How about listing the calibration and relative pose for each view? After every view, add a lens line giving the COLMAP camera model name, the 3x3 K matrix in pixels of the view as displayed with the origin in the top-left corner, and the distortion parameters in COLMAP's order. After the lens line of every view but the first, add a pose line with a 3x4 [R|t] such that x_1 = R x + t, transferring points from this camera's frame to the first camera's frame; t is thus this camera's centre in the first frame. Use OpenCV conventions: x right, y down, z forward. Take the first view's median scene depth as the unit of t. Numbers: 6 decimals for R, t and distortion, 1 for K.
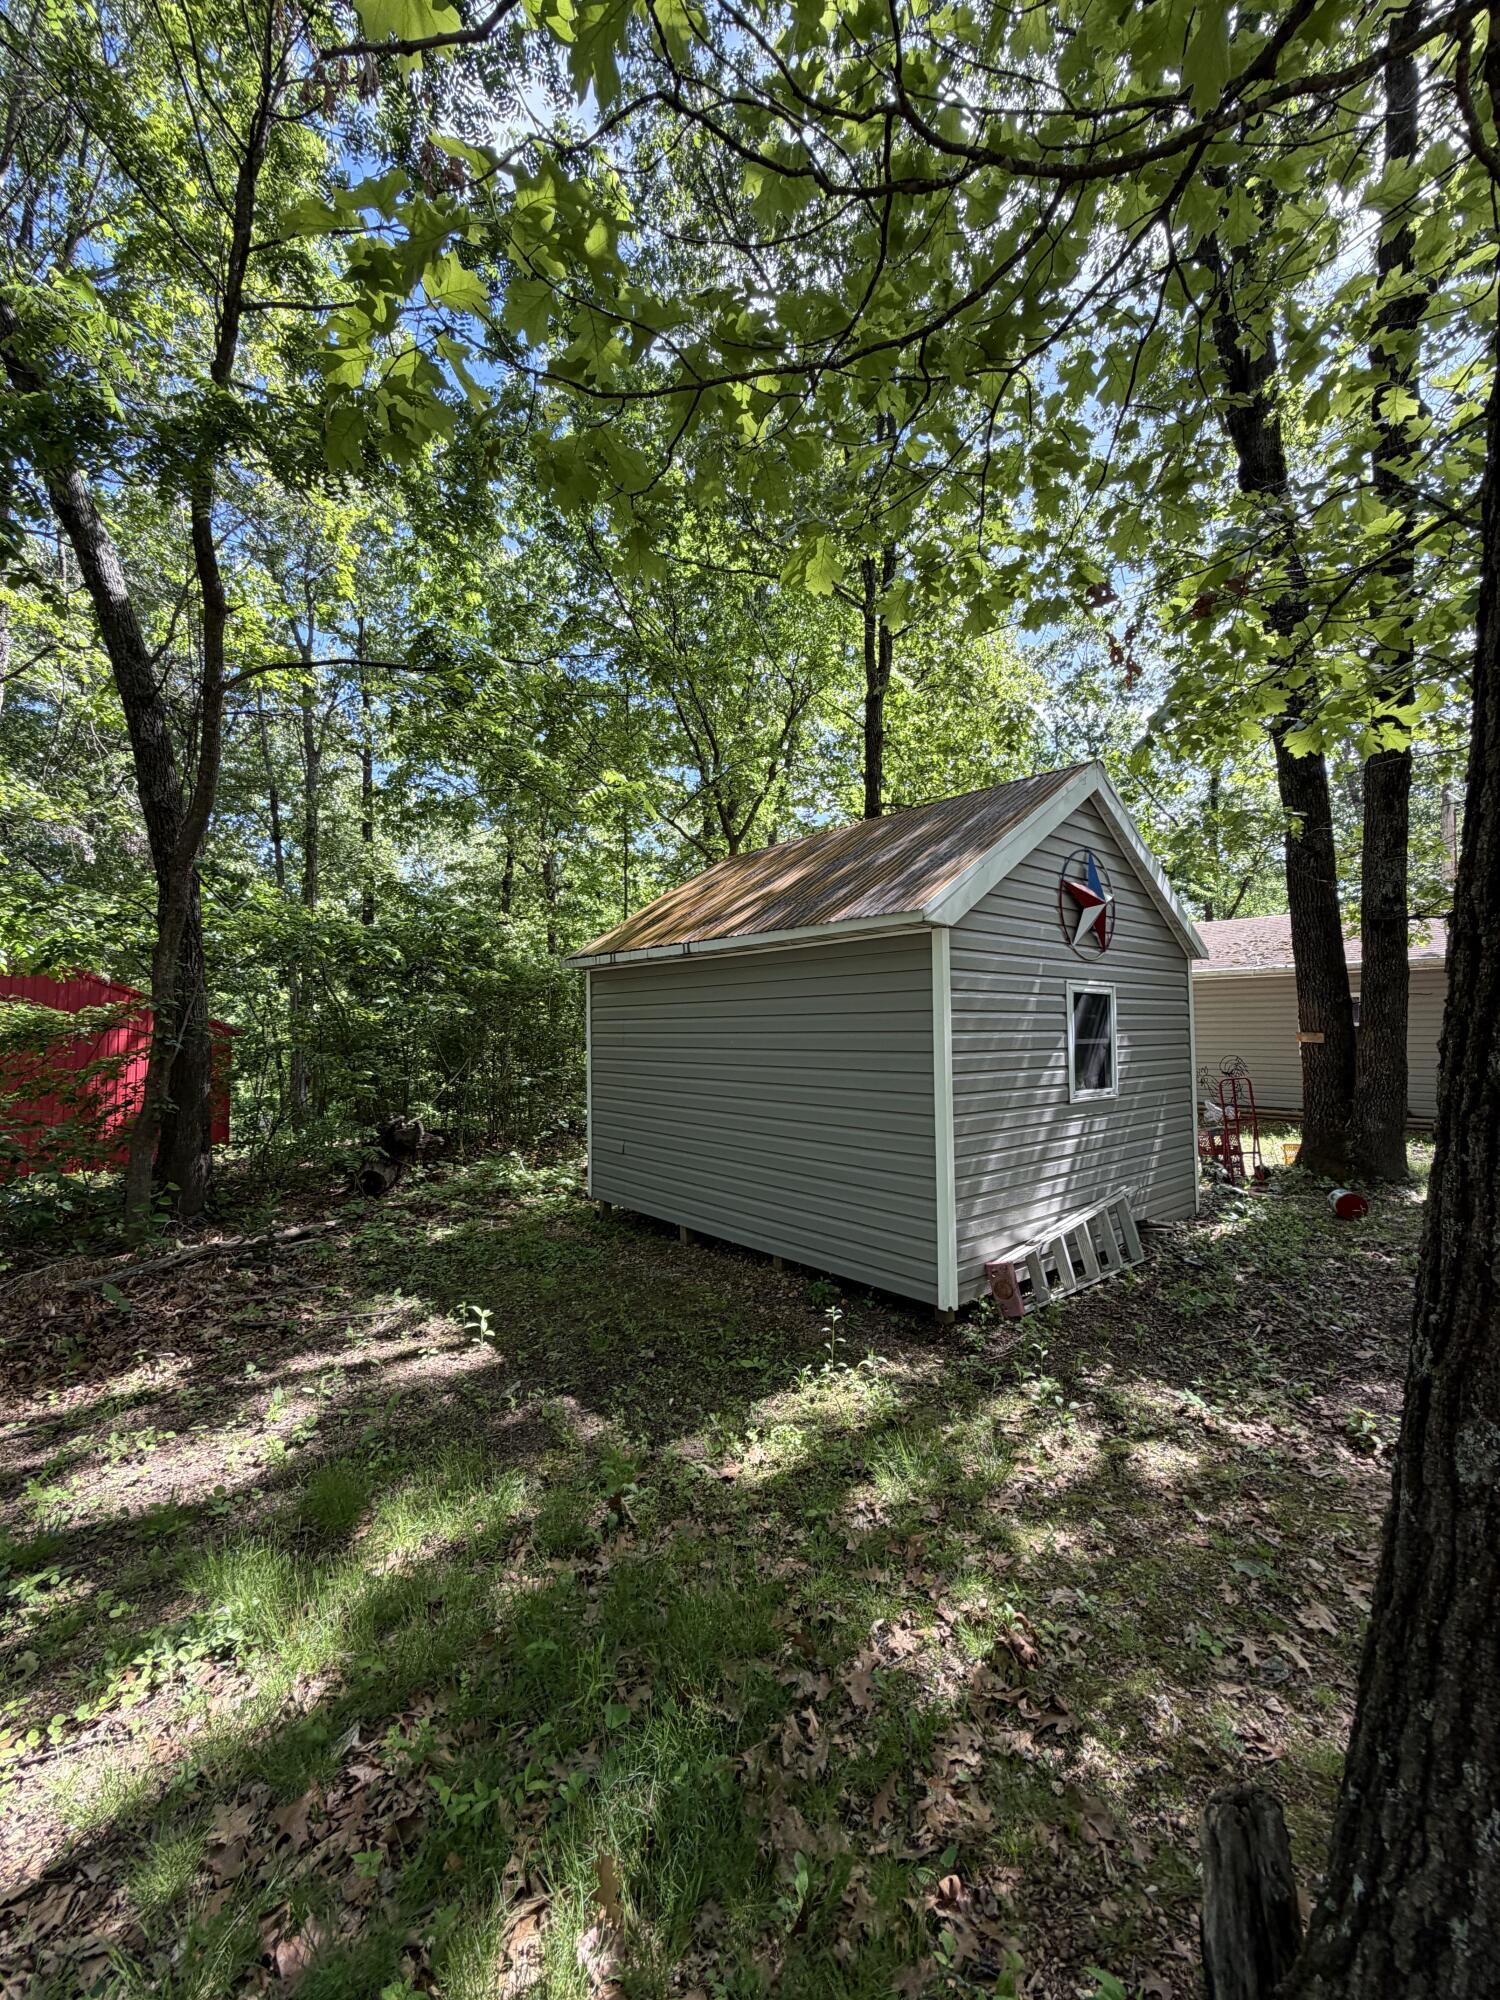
lens RADIAL K [[797.3, 0, 750.4], [0, 797.3, 1005.1], [0, 0, 1]] dist [0.000812, 0.000300]
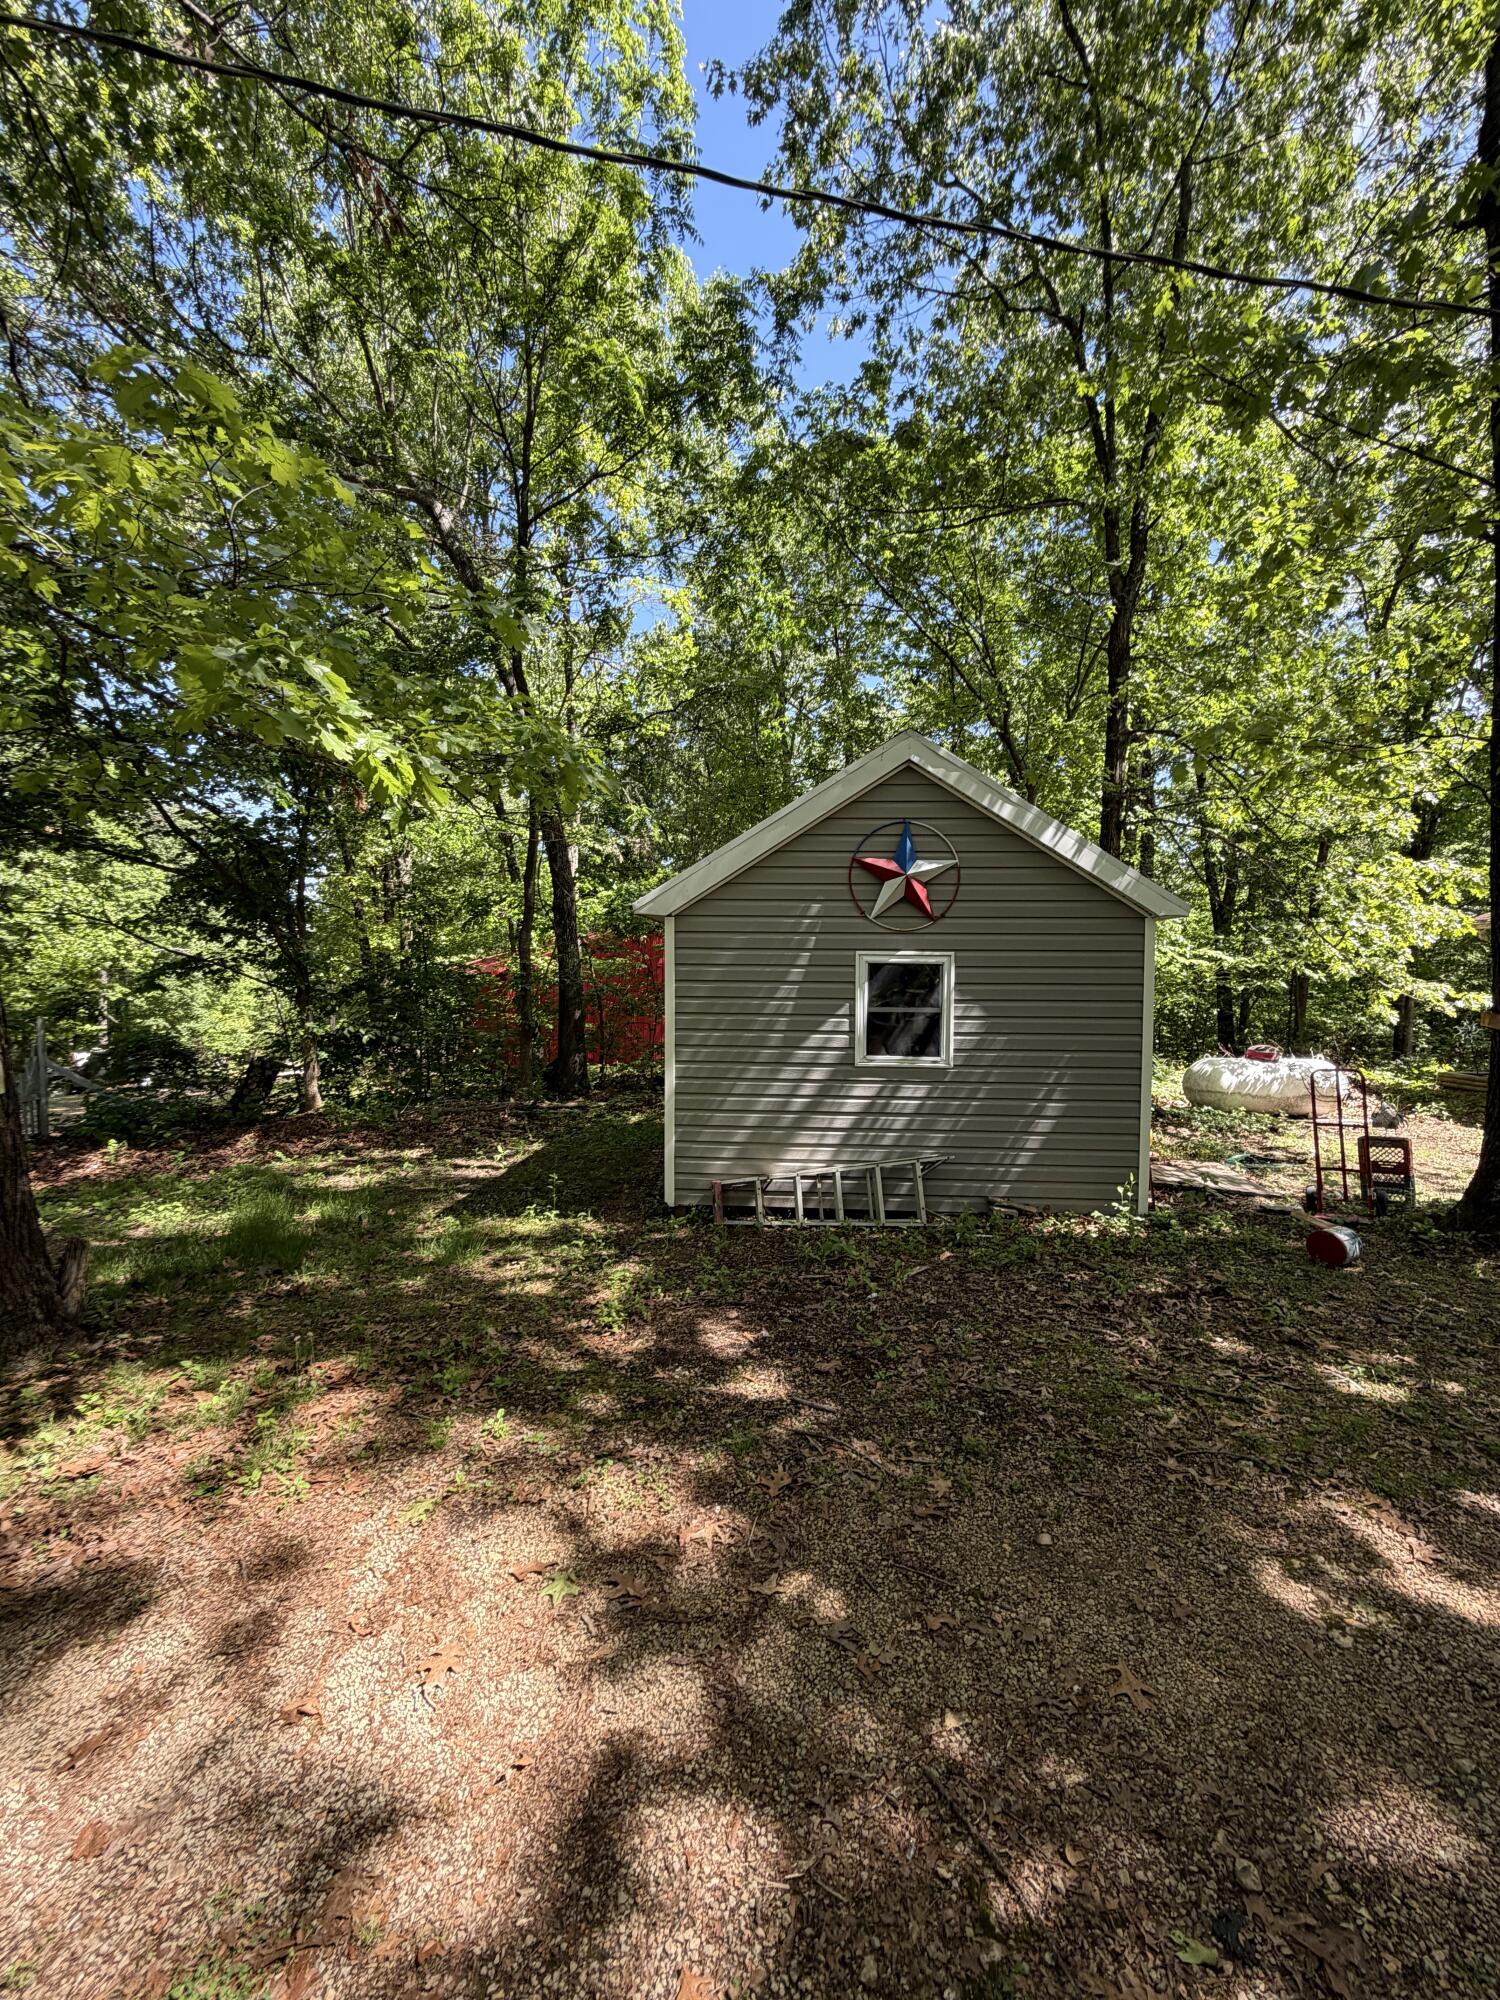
lens RADIAL K [[797.3, 0, 750.8], [0, 797.3, 994.5], [0, 0, 1]] dist [0.000812, 0.000300]
pose [[0.726312, 0.033301, -0.686558, 1.072496], [0.007815, 0.998361, 0.056692, -0.038145], [0.687321, -0.046542, 0.724861, 0.124453]]
